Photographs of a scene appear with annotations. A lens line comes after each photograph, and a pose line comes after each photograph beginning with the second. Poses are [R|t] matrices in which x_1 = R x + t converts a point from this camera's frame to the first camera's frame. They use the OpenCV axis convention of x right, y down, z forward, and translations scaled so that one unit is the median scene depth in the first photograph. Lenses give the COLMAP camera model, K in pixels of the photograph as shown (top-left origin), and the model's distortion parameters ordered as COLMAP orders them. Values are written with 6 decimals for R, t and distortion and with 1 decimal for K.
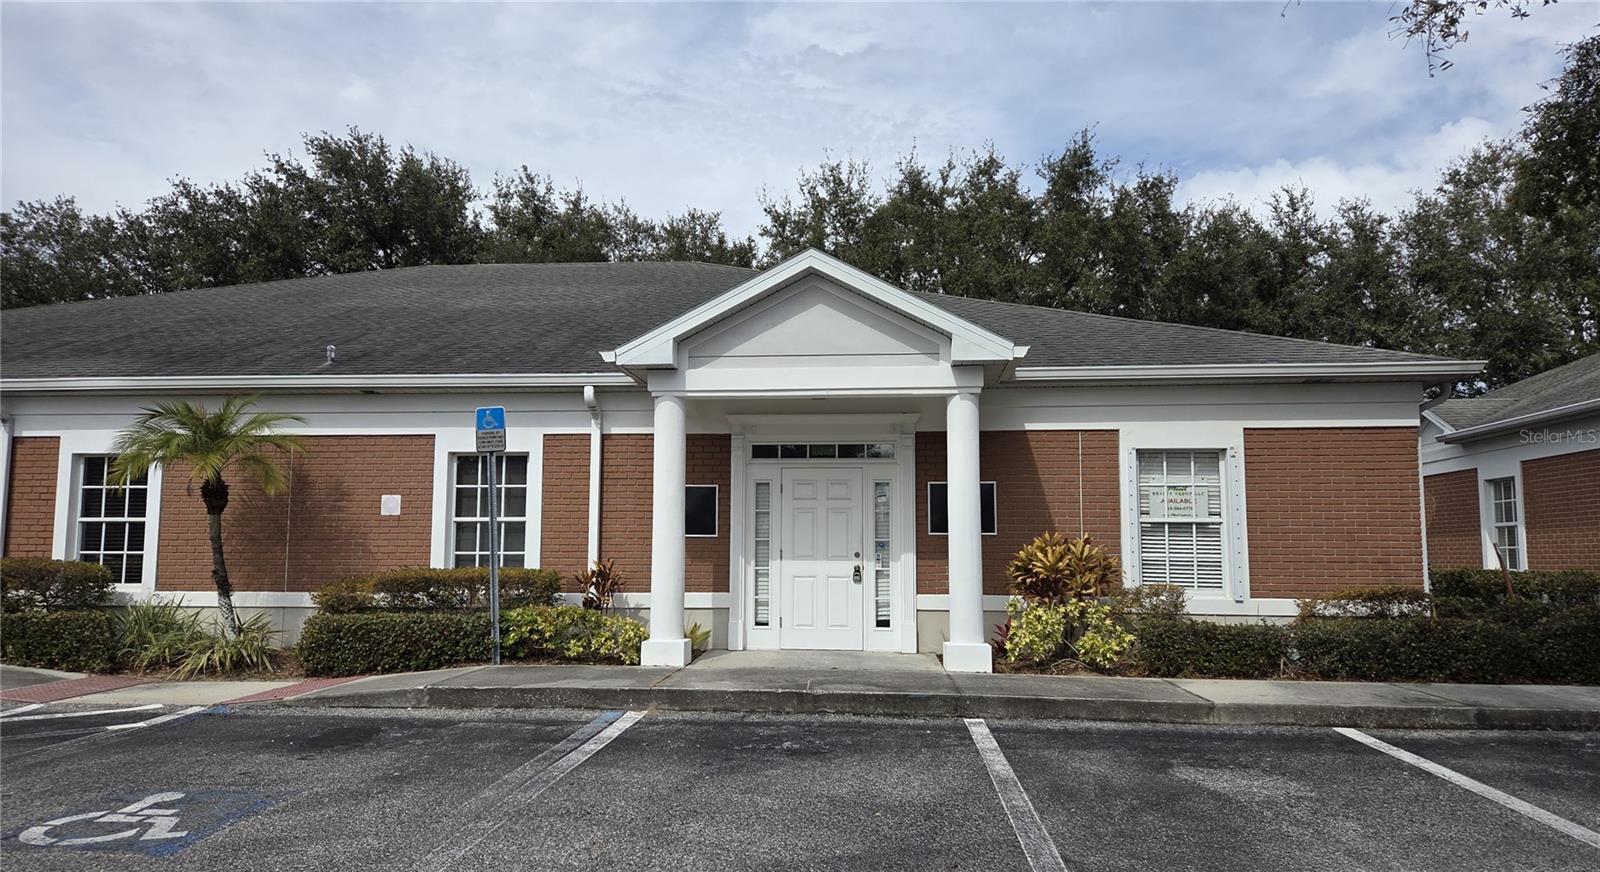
lens RADIAL K [[1008.1, 0, 785.8], [0, 1008.1, 461.2], [0, 0, 1]] dist [0.081899, -0.065552]
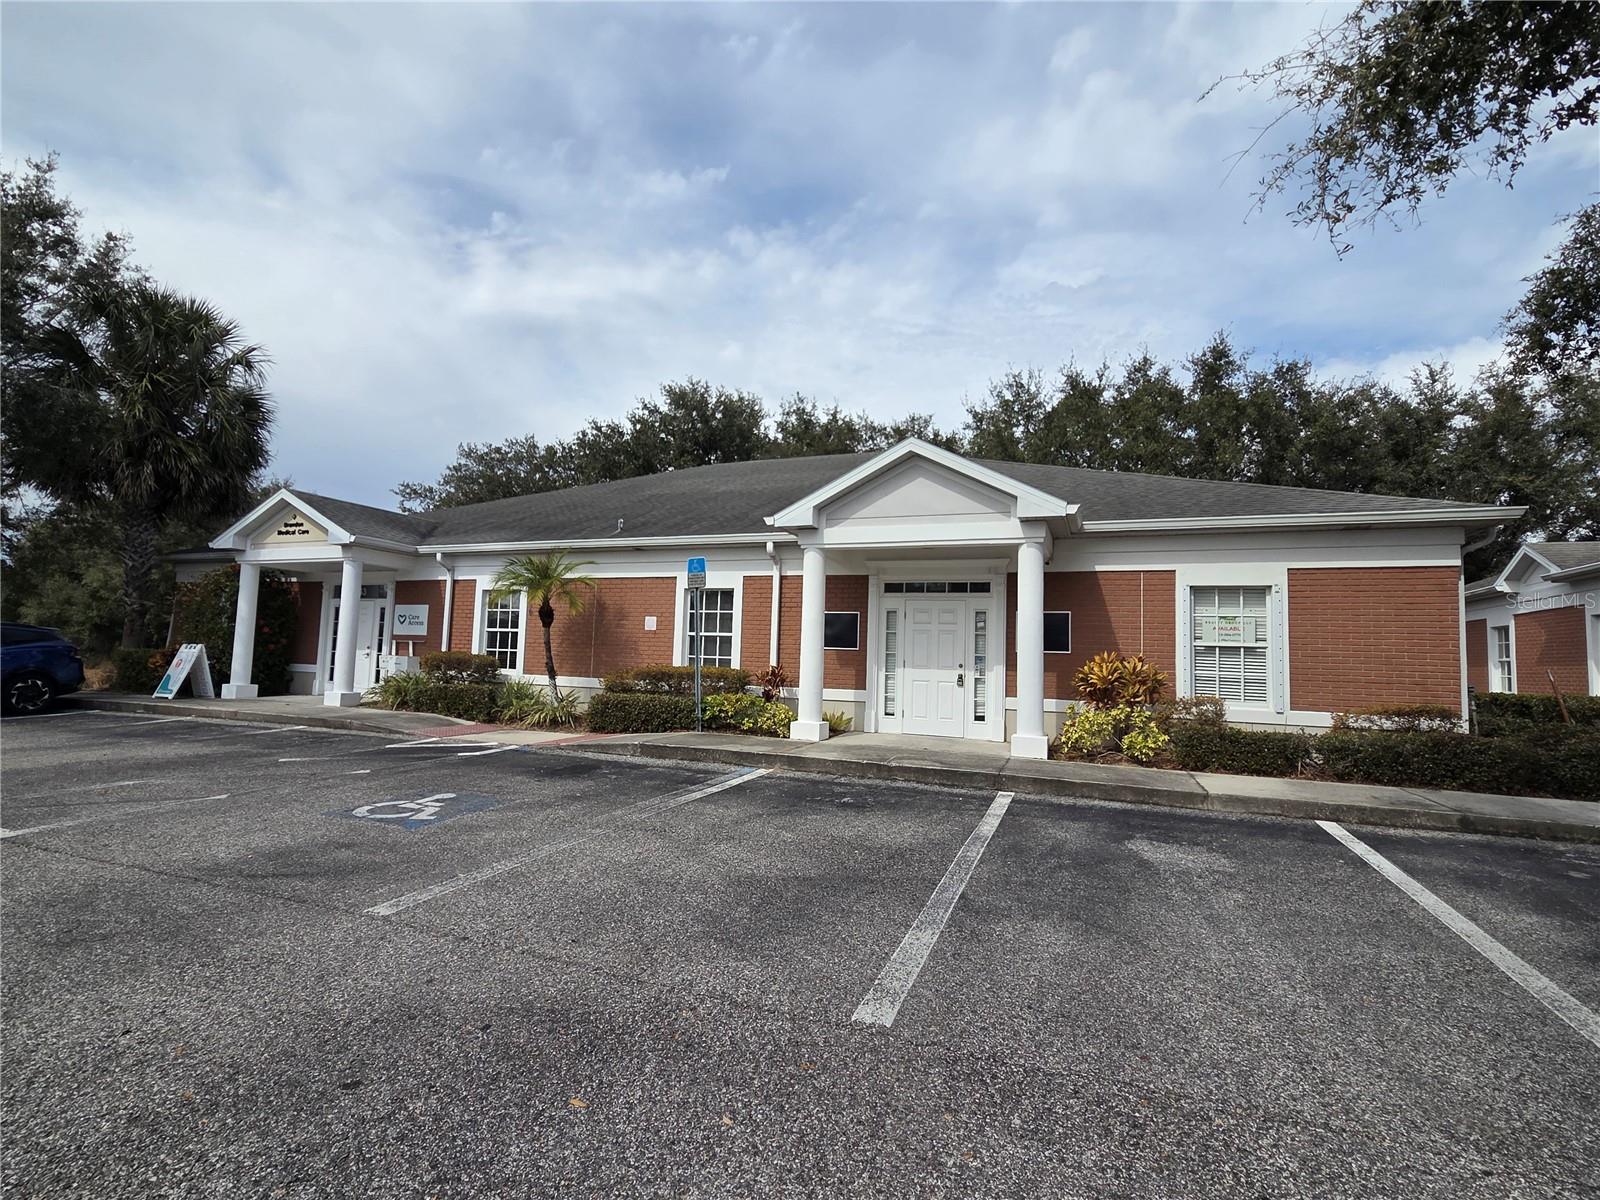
lens RADIAL K [[730.3, 0, 800.0], [0, 730.3, 600.0], [0, 0, 1]] dist [0.004134, 0.001039]
pose [[0.960256, 0.004381, -0.279086, 0.137987], [-0.003490, 0.999987, 0.003691, 0.003567], [0.279098, -0.002570, 0.960259, 0.020189]]
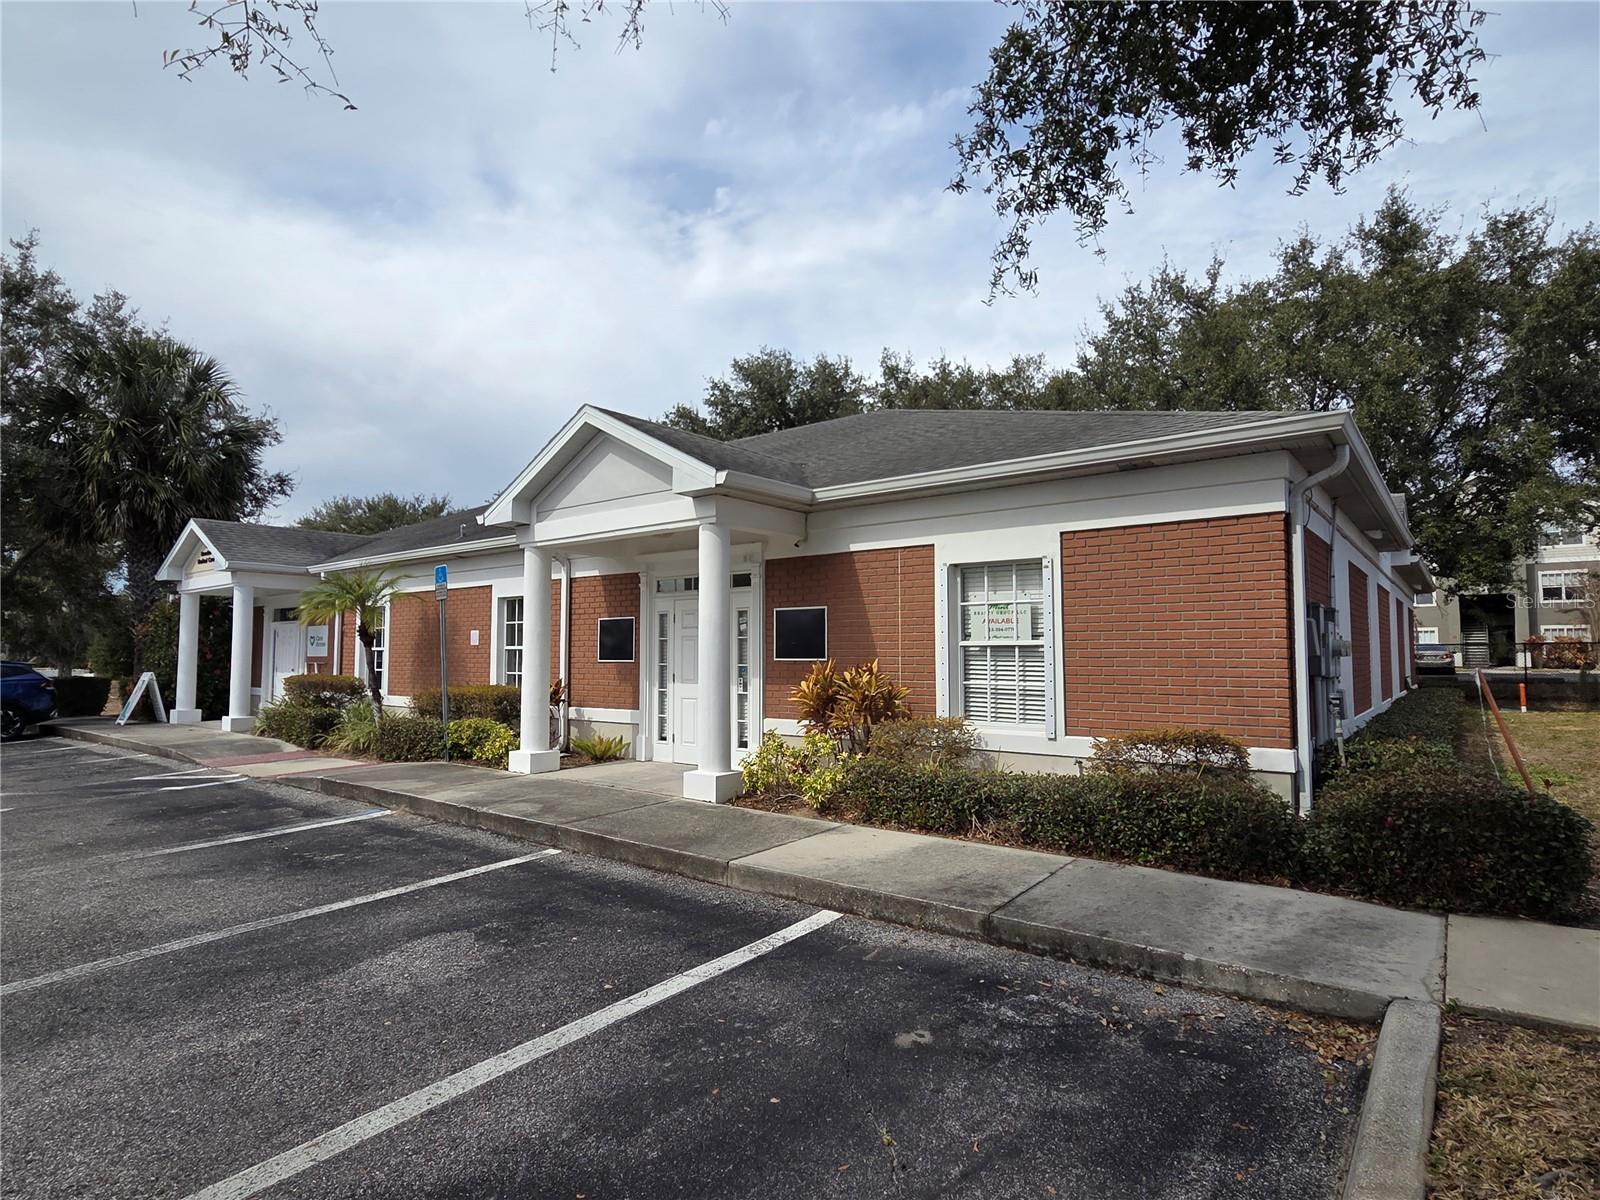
lens RADIAL K [[817.9, 0, 800.0], [0, 817.9, 600.0], [0, 0, 1]] dist [0.002612, 0.000748]
pose [[0.850470, -0.040249, -0.524482, 0.606178], [0.053754, 0.998499, 0.010539, 0.004516], [0.523270, -0.037156, 0.851356, 0.314062]]
